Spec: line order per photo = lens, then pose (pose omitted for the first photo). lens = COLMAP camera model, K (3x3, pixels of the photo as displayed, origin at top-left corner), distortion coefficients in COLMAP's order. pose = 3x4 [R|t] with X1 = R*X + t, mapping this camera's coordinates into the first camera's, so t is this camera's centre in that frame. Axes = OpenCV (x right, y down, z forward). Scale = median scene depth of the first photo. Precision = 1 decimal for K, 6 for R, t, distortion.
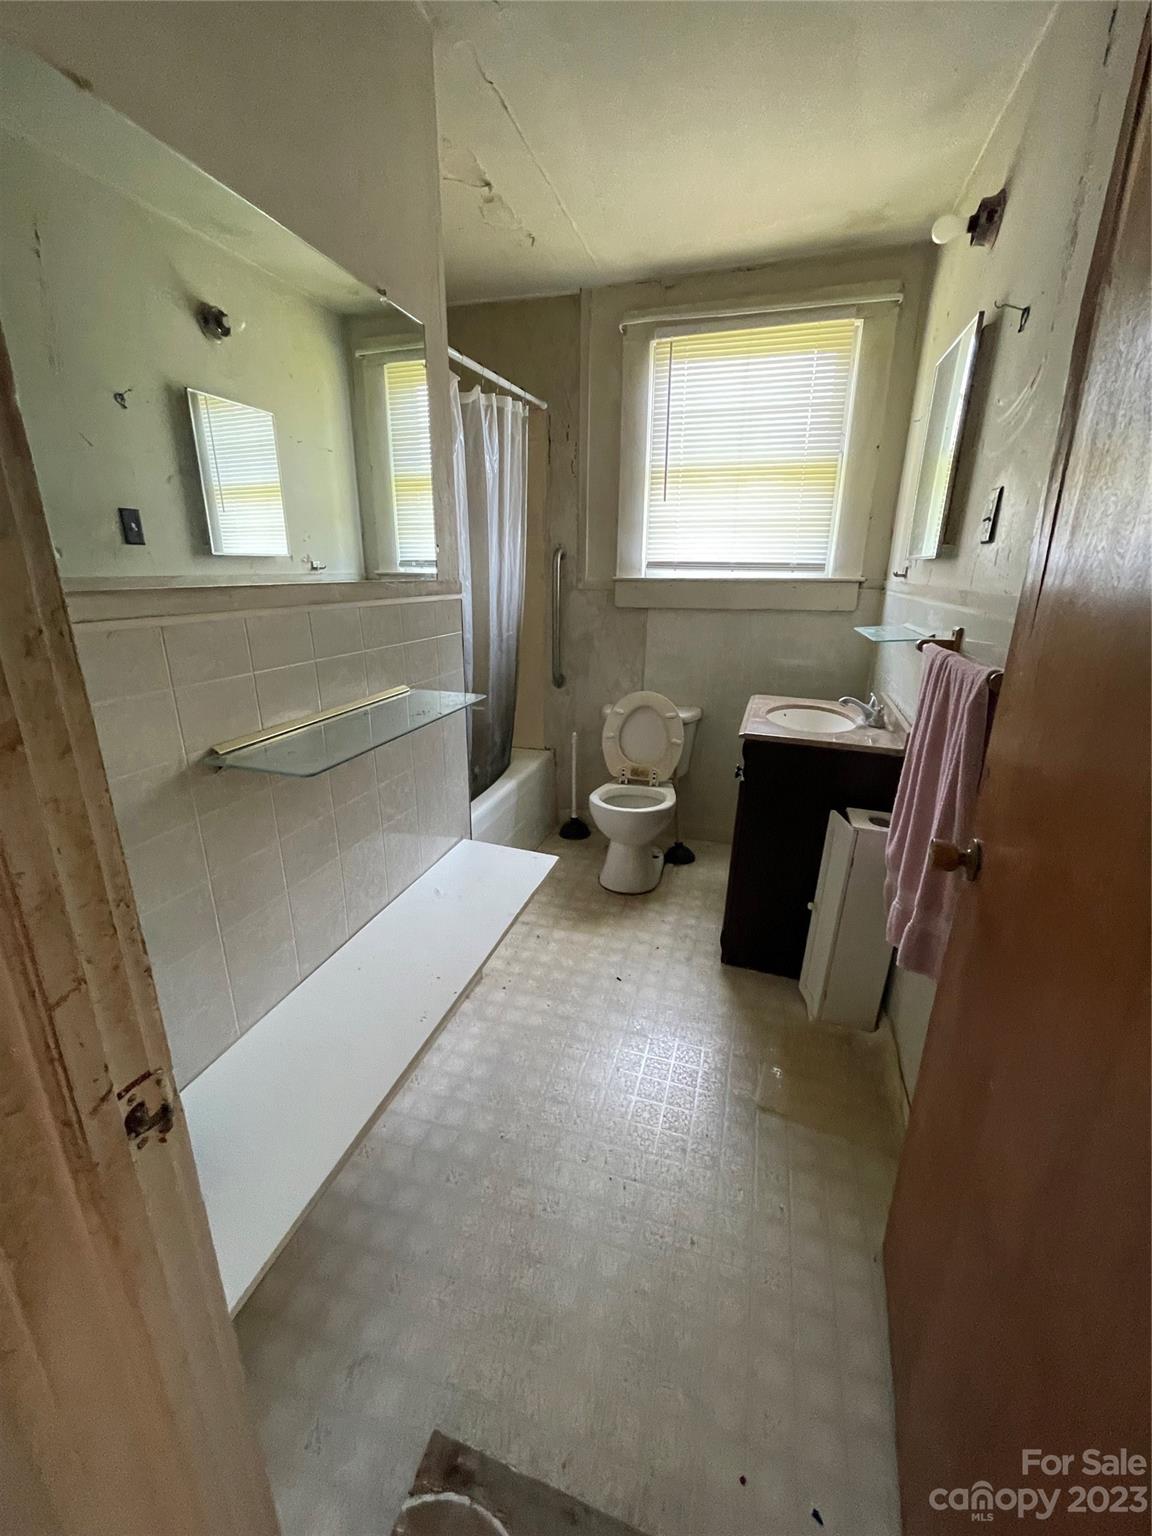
lens RADIAL K [[621.5, 0, 573.6], [0, 621.5, 763.5], [0, 0, 1]] dist [0.001492, -0.000183]
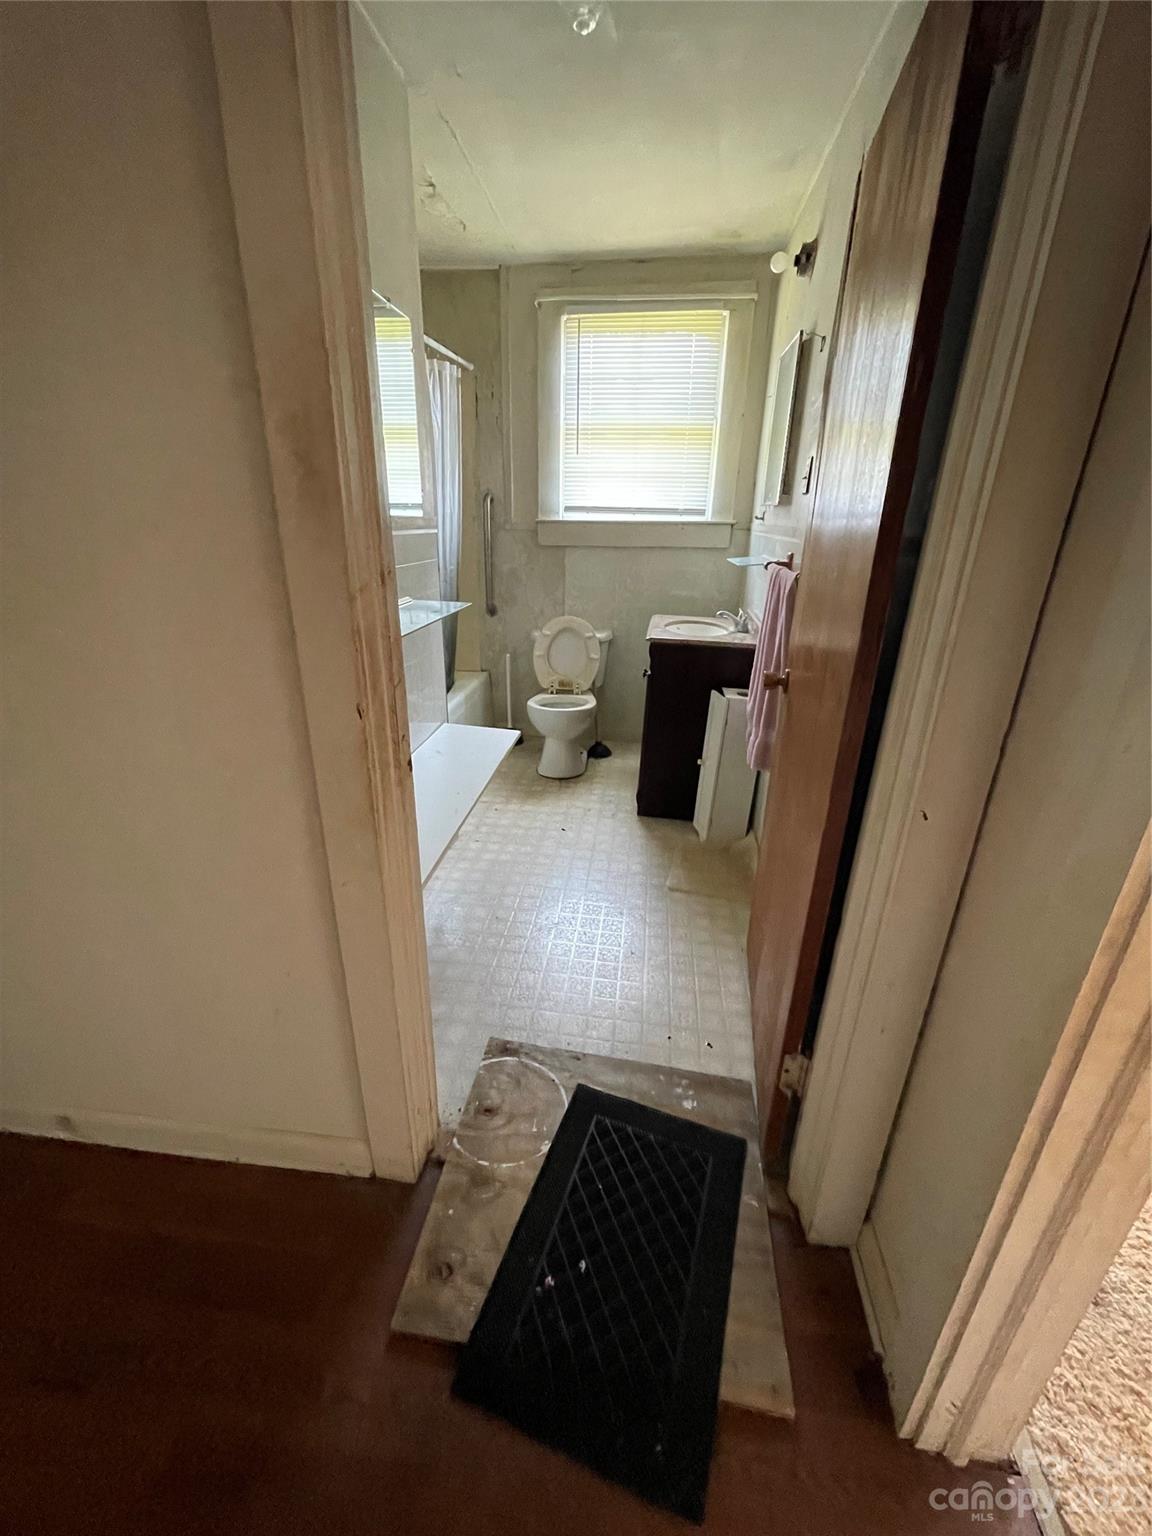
lens RADIAL K [[621.5, 0, 570.0], [0, 621.5, 765.7], [0, 0, 1]] dist [0.001492, -0.000183]
pose [[0.987004, -0.053633, 0.151484, -0.097250], [0.041458, 0.995735, 0.082420, 0.092364], [-0.155258, -0.075068, 0.985018, -0.270632]]
